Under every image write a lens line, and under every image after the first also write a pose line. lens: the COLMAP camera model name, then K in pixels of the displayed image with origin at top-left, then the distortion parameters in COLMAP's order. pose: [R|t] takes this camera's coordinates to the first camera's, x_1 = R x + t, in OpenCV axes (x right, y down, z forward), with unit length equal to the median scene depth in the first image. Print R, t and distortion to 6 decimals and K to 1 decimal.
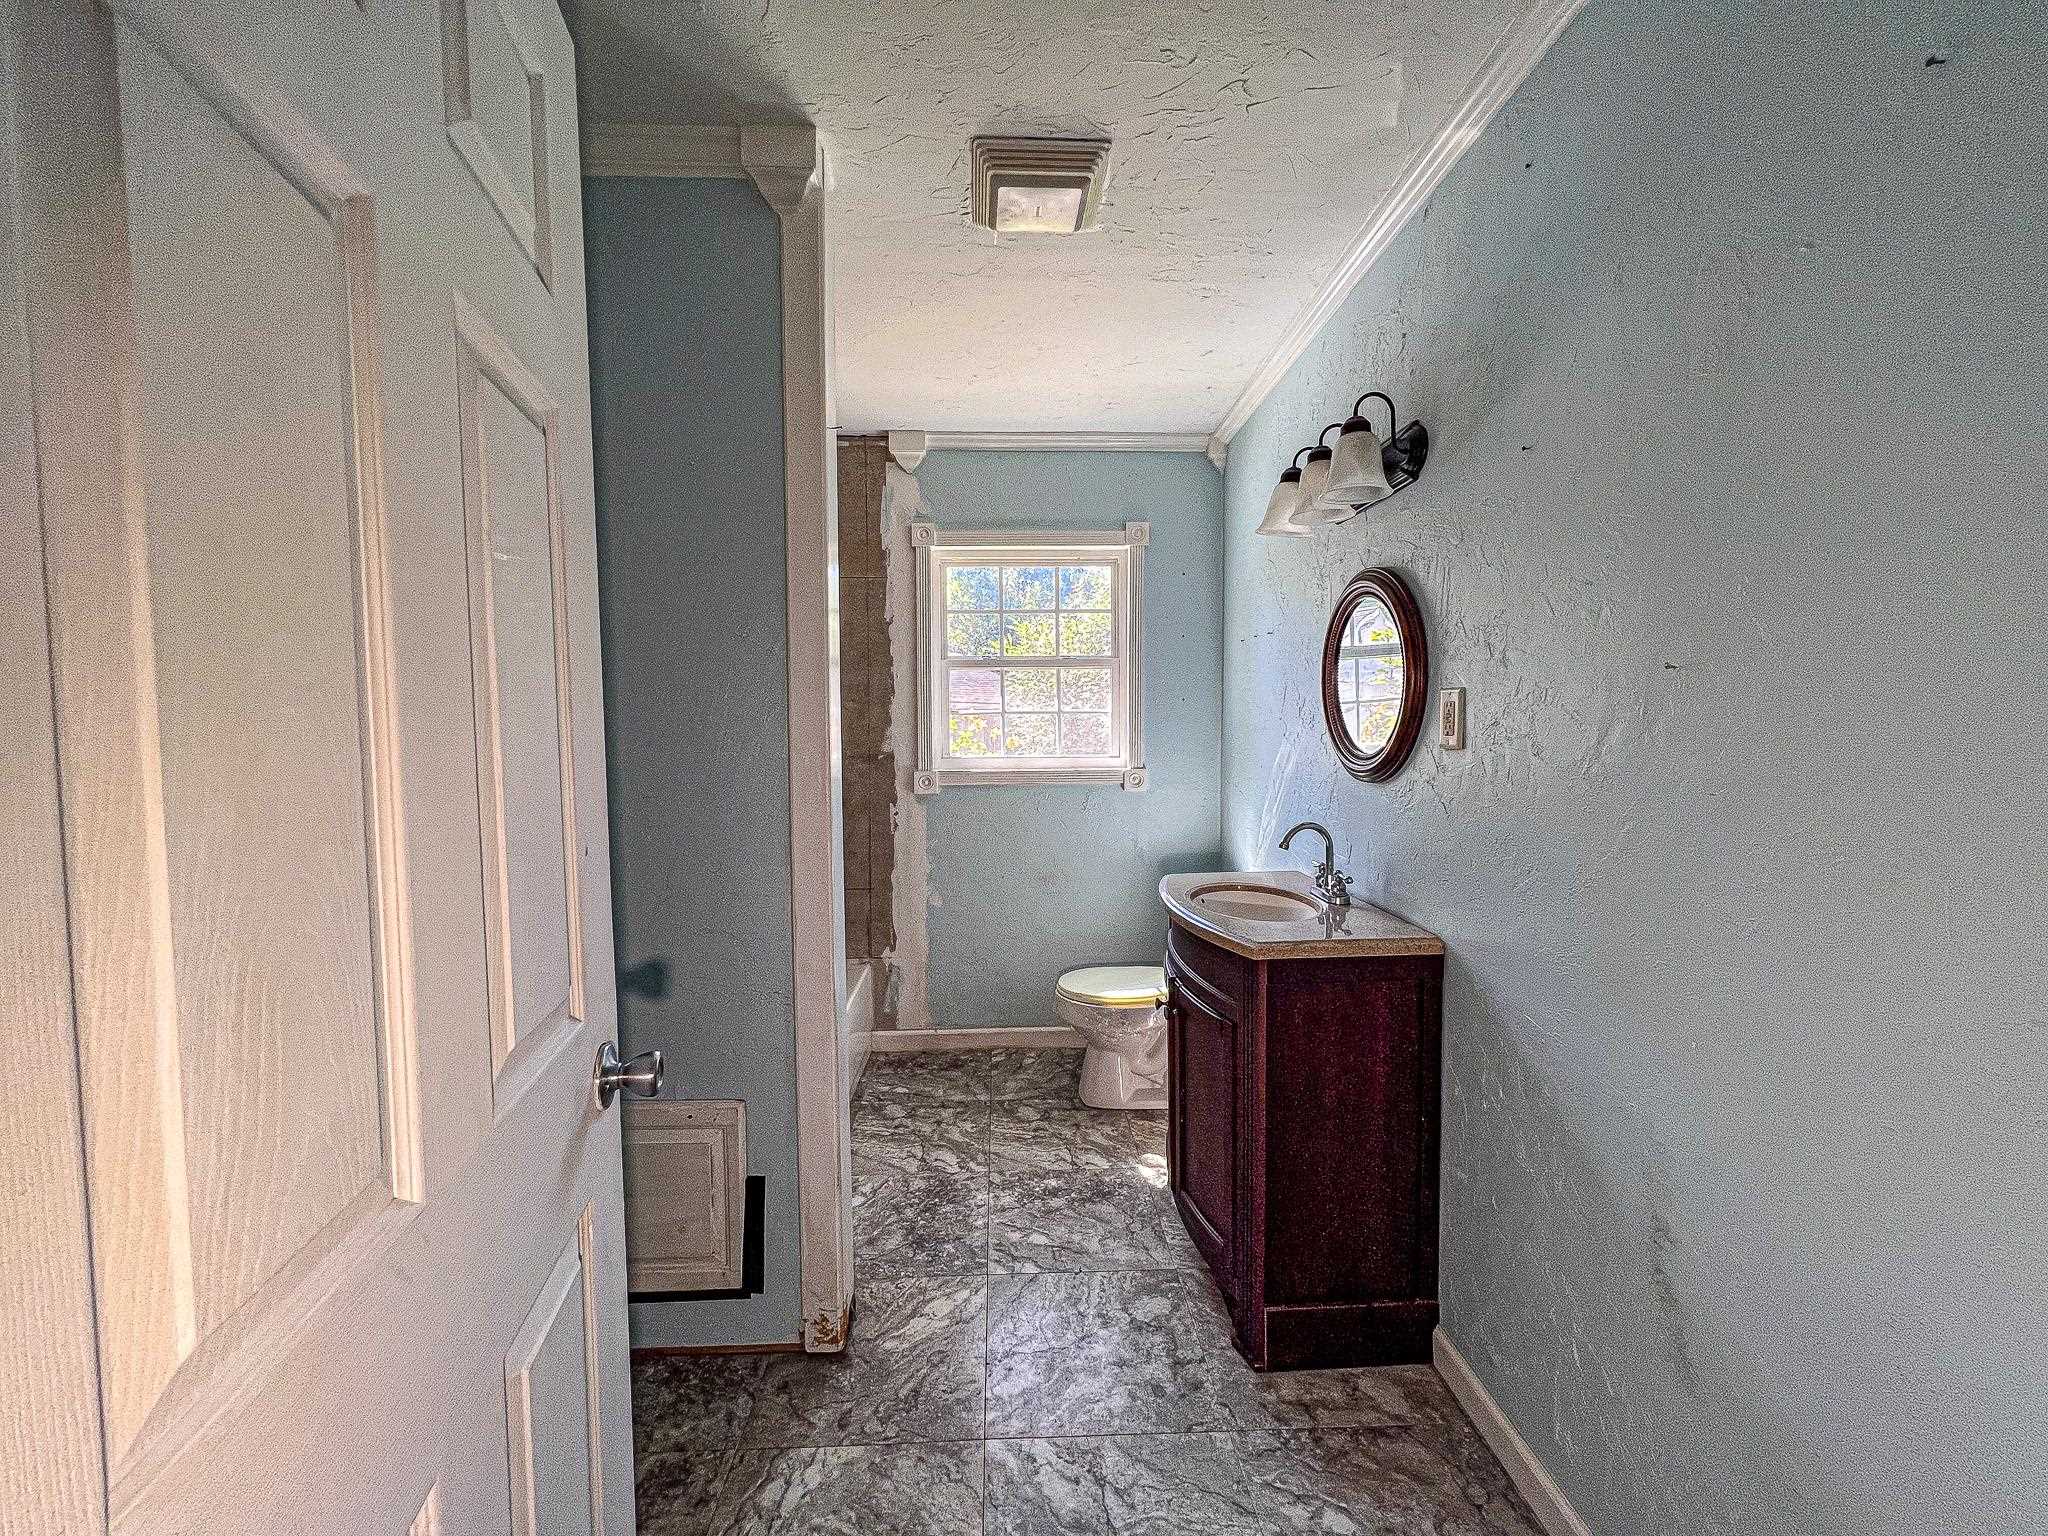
lens RADIAL K [[820.7, 0, 1017.6], [0, 820.7, 764.3], [0, 0, 1]] dist [-0.002712, 0.000665]
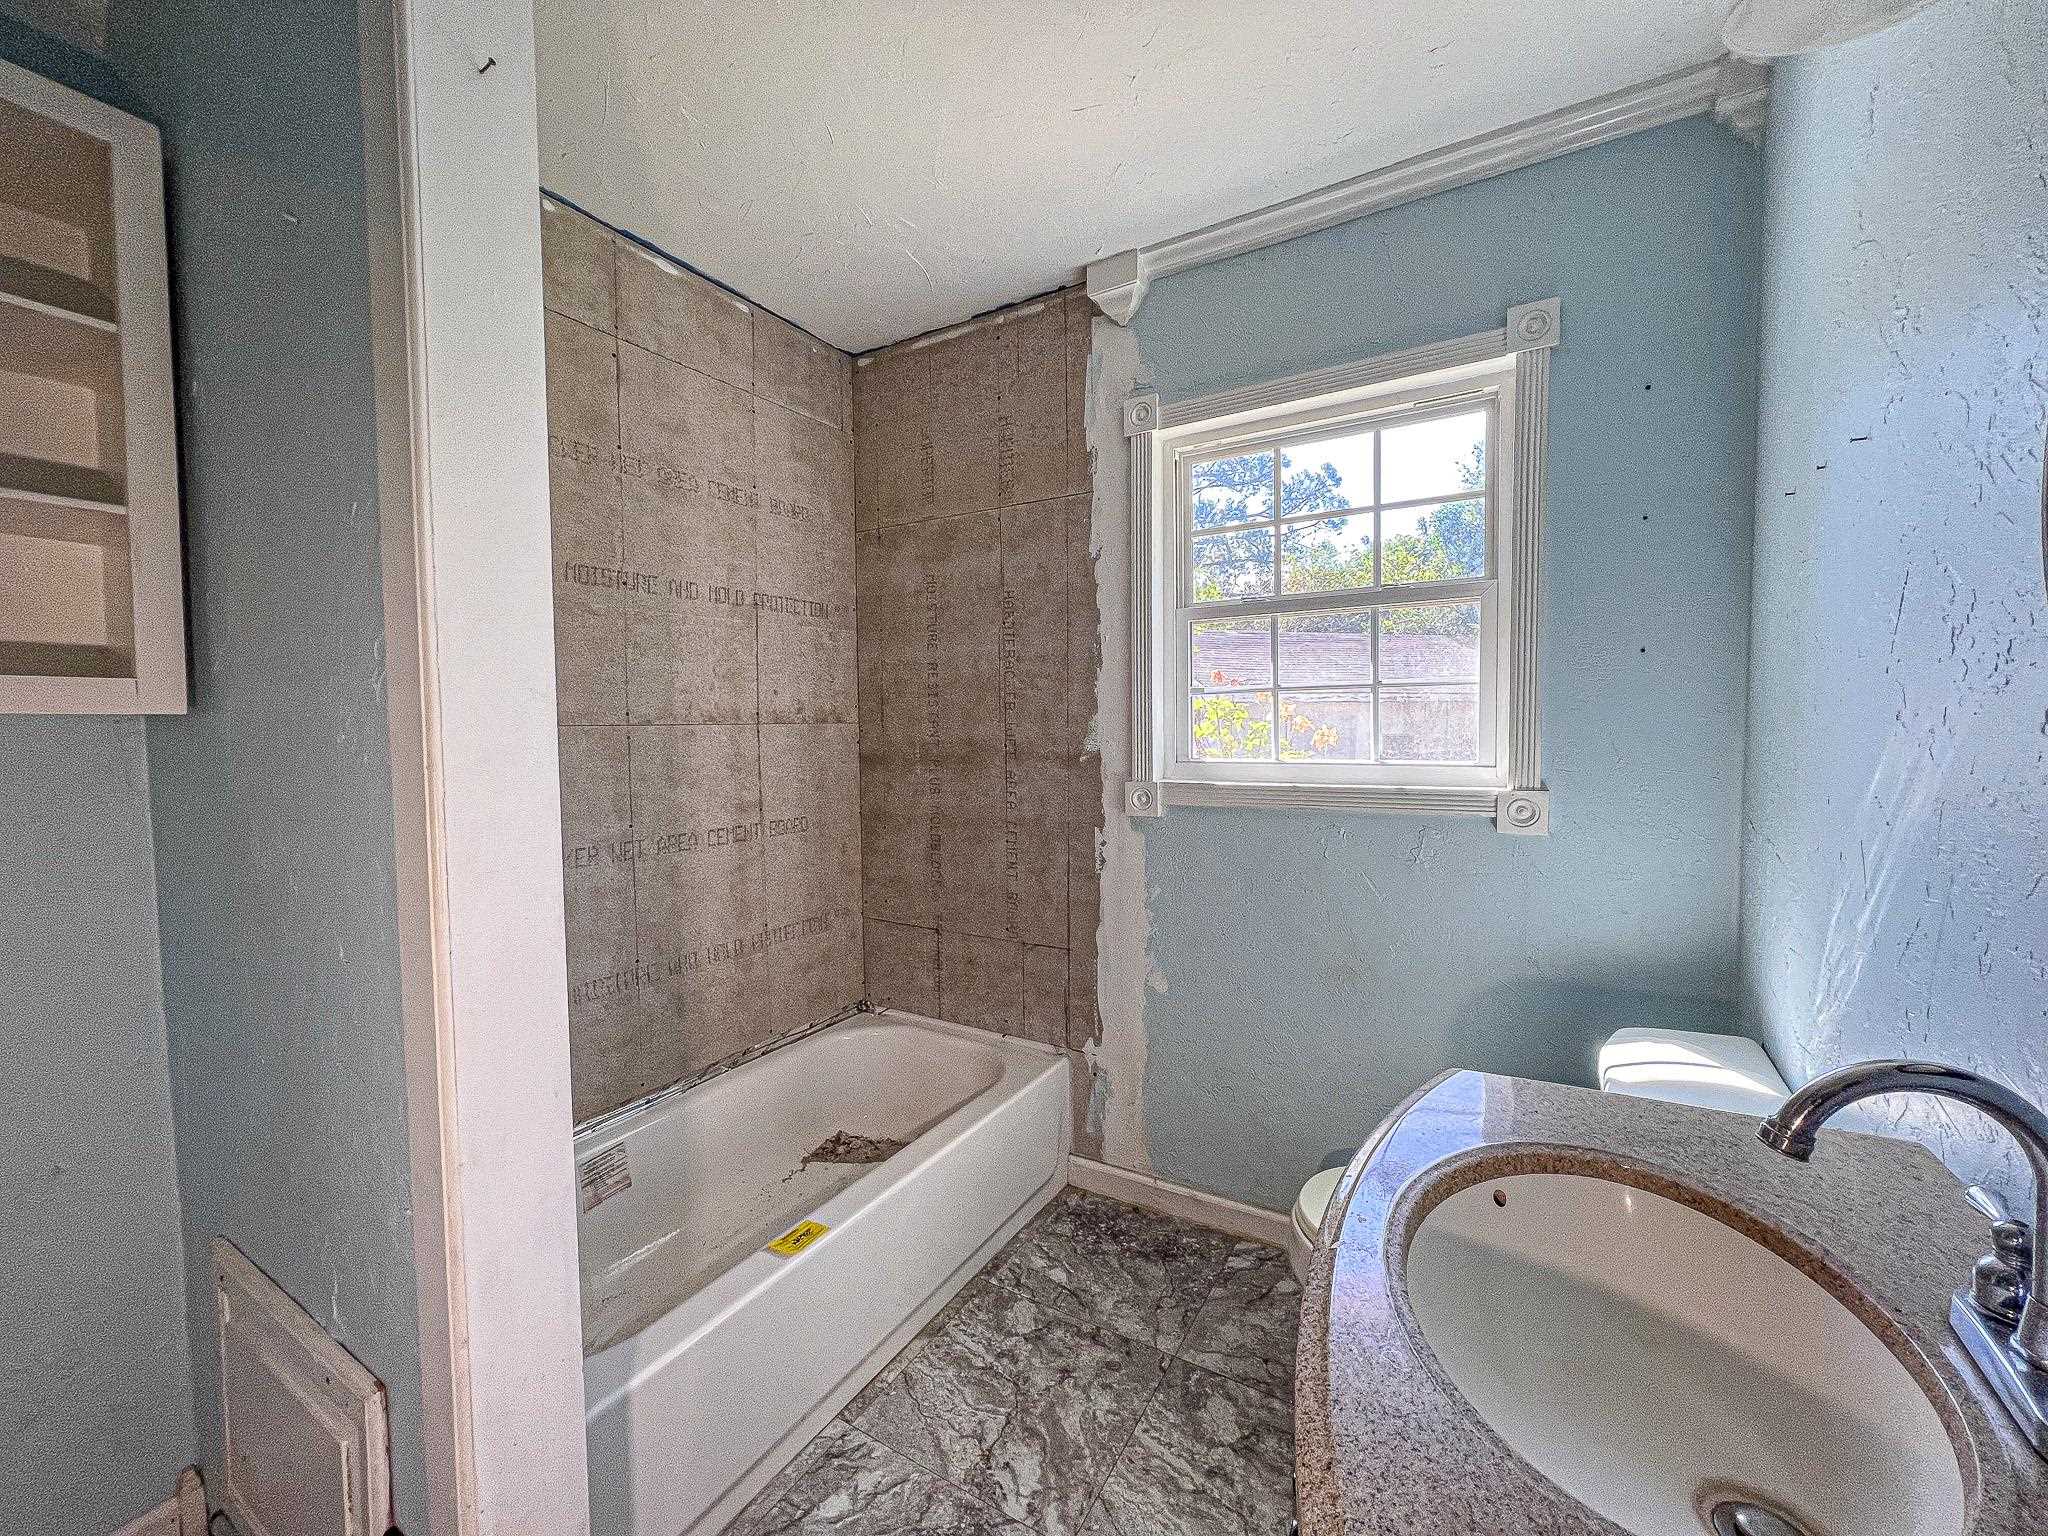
lens RADIAL K [[822.7, 0, 1018.1], [0, 822.7, 764.2], [0, 0, 1]] dist [-0.003938, 0.000819]
pose [[0.840638, 0.022083, -0.541147, 0.156914], [-0.023044, 0.999722, 0.004999, -0.006481], [0.541107, 0.008268, 0.840913, 0.397836]]
